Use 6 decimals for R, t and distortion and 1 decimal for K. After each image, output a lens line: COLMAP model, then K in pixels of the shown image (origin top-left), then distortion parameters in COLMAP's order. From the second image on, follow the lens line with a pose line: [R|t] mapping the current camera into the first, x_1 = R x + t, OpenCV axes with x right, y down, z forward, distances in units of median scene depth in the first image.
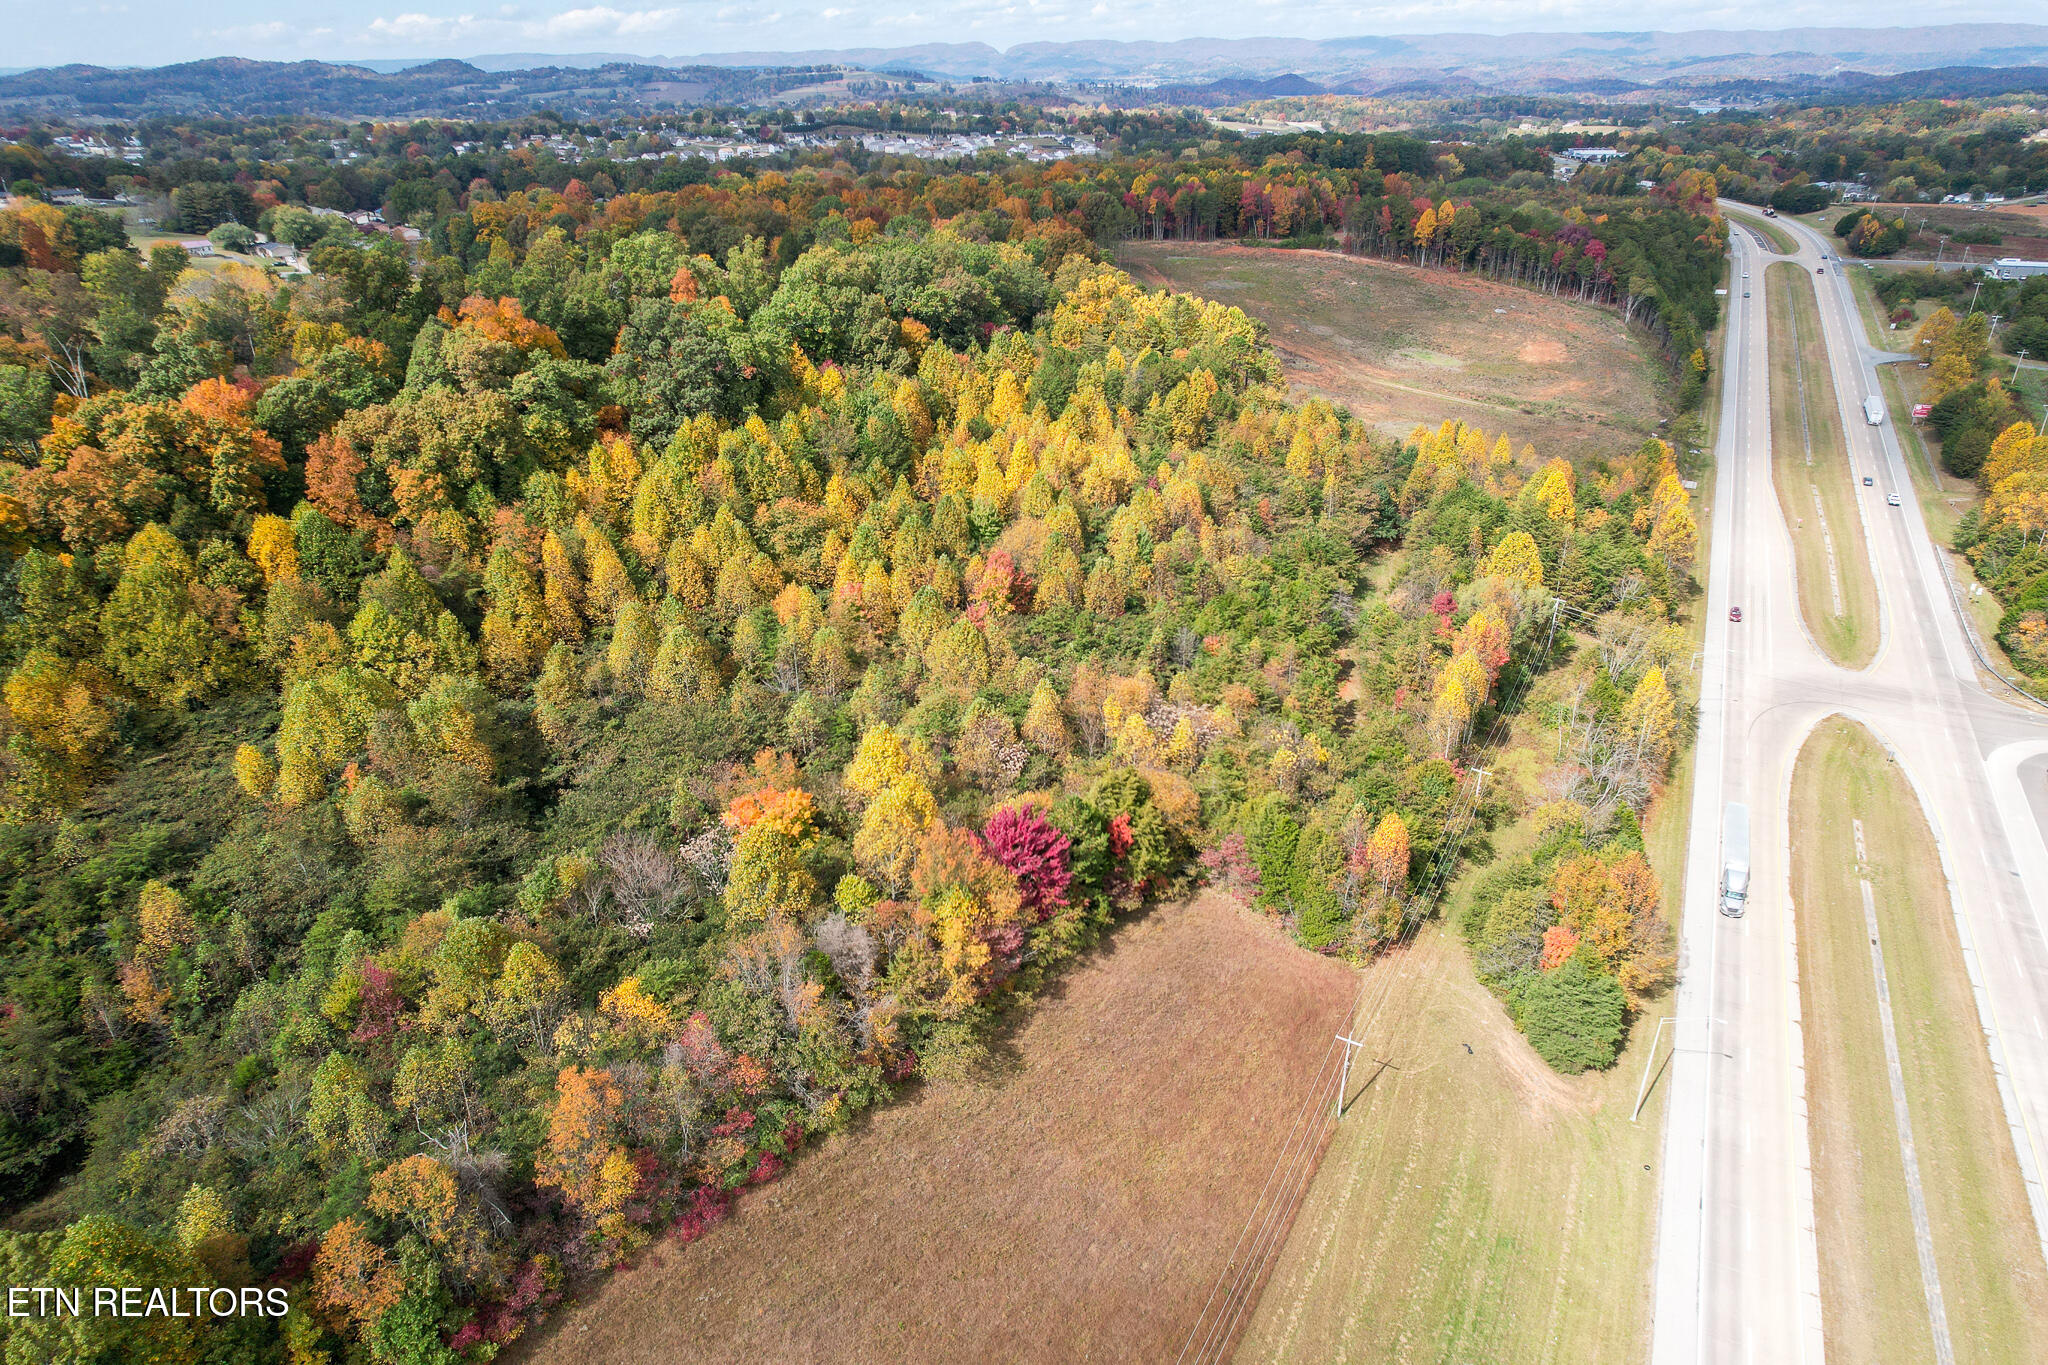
lens RADIAL K [[1312.7, 0, 1019.6], [0, 1312.7, 686.8], [0, 0, 1]] dist [-0.088947, 0.085862]
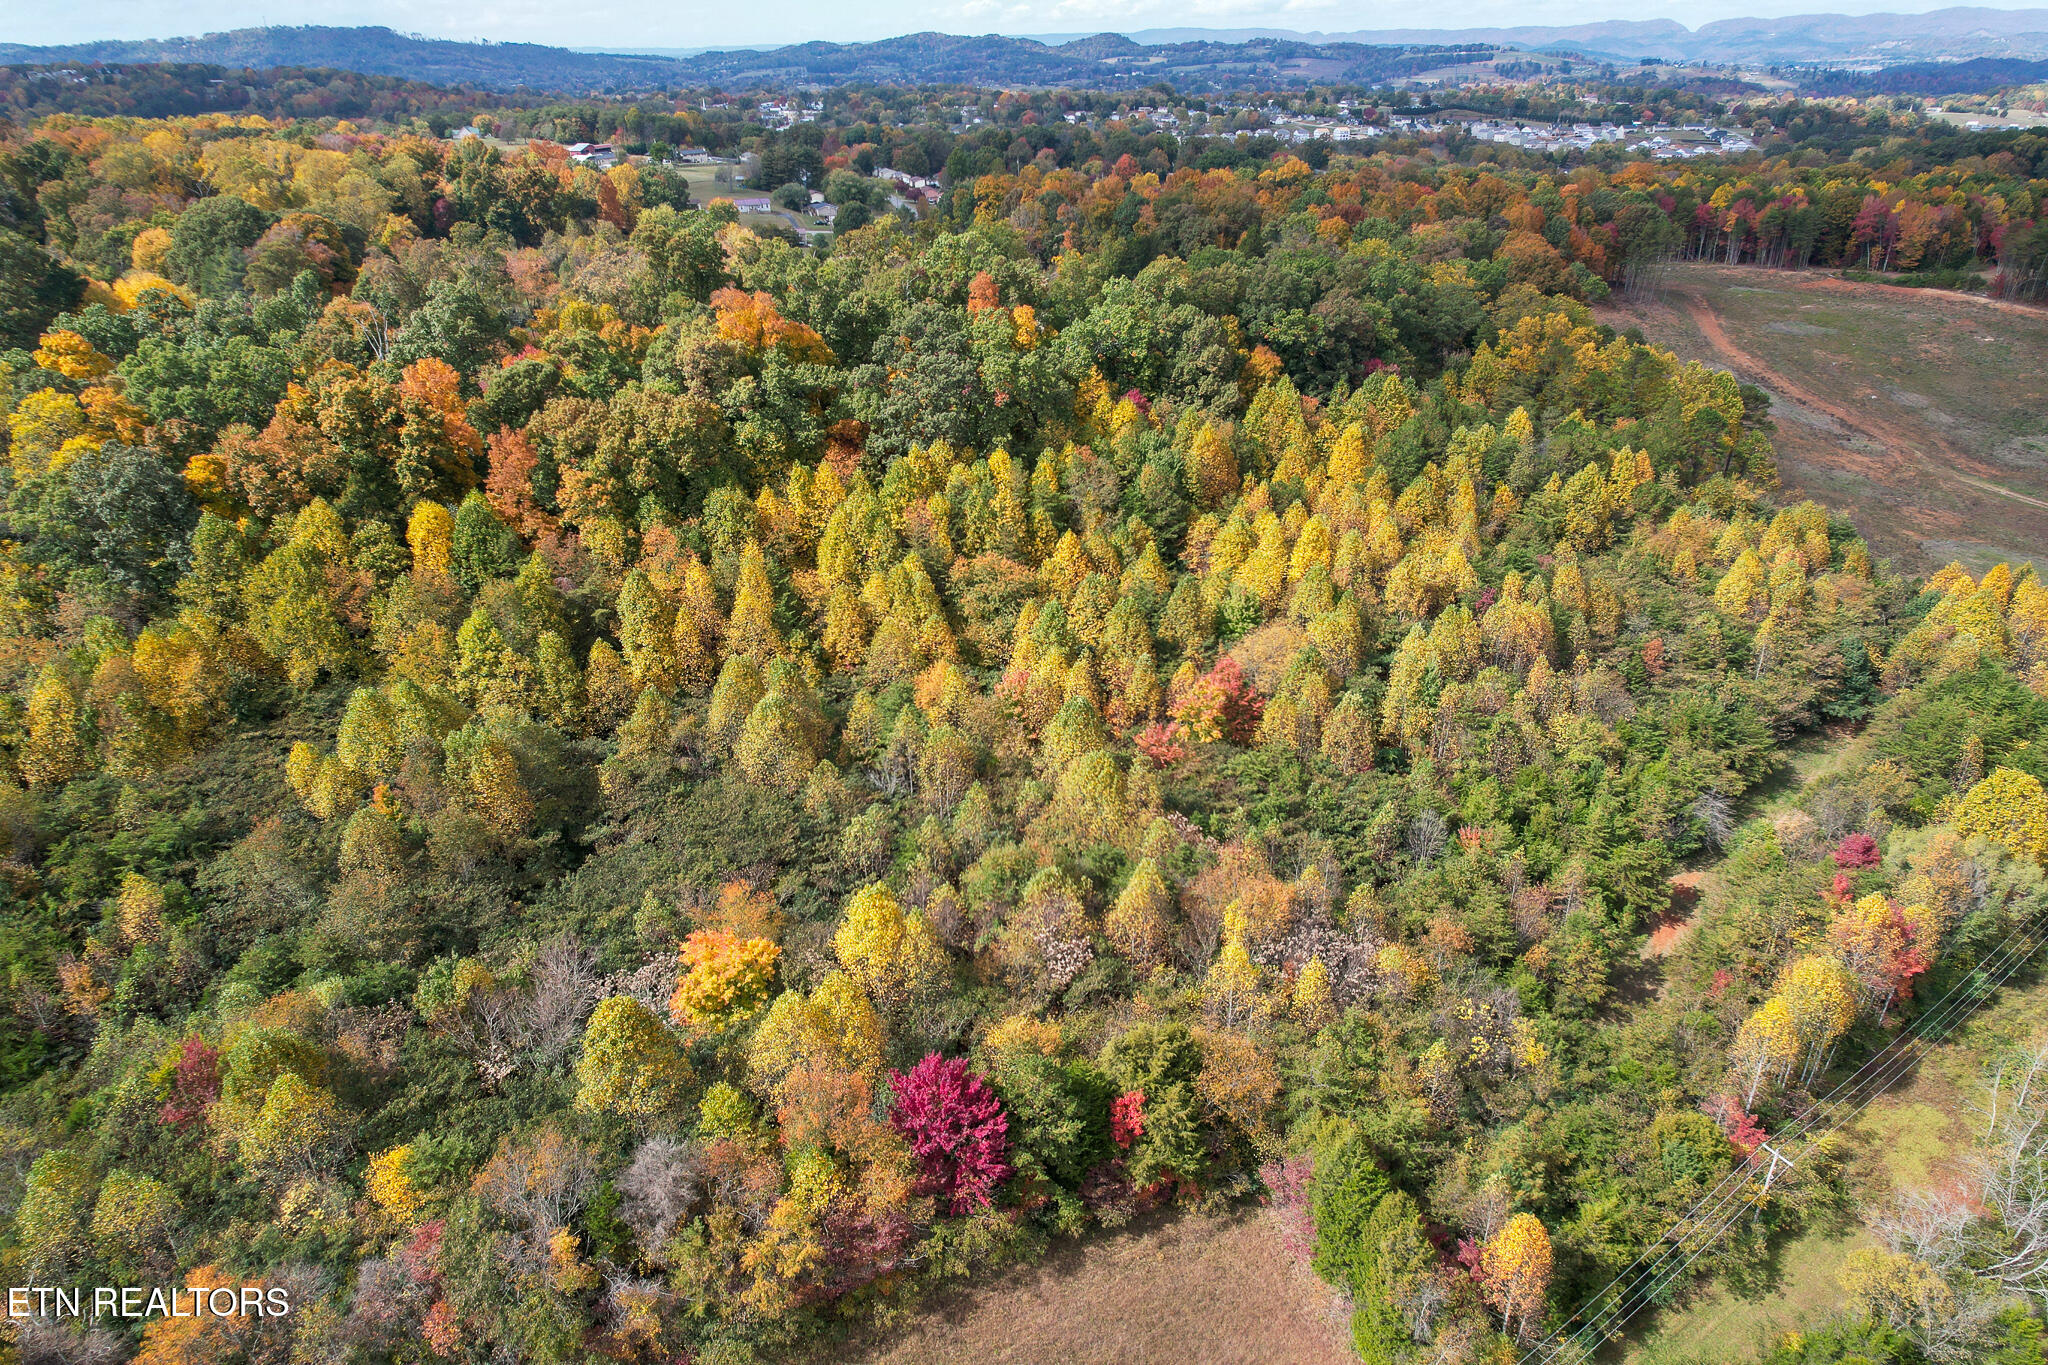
lens RADIAL K [[1312.7, 0, 1019.6], [0, 1312.7, 686.8], [0, 0, 1]] dist [-0.088947, 0.085862]
pose [[0.901054, 0.193762, -0.388018, 0.169784], [-0.188043, 0.980726, 0.053067, -0.098130], [0.390822, 0.025148, 0.920123, 0.202424]]
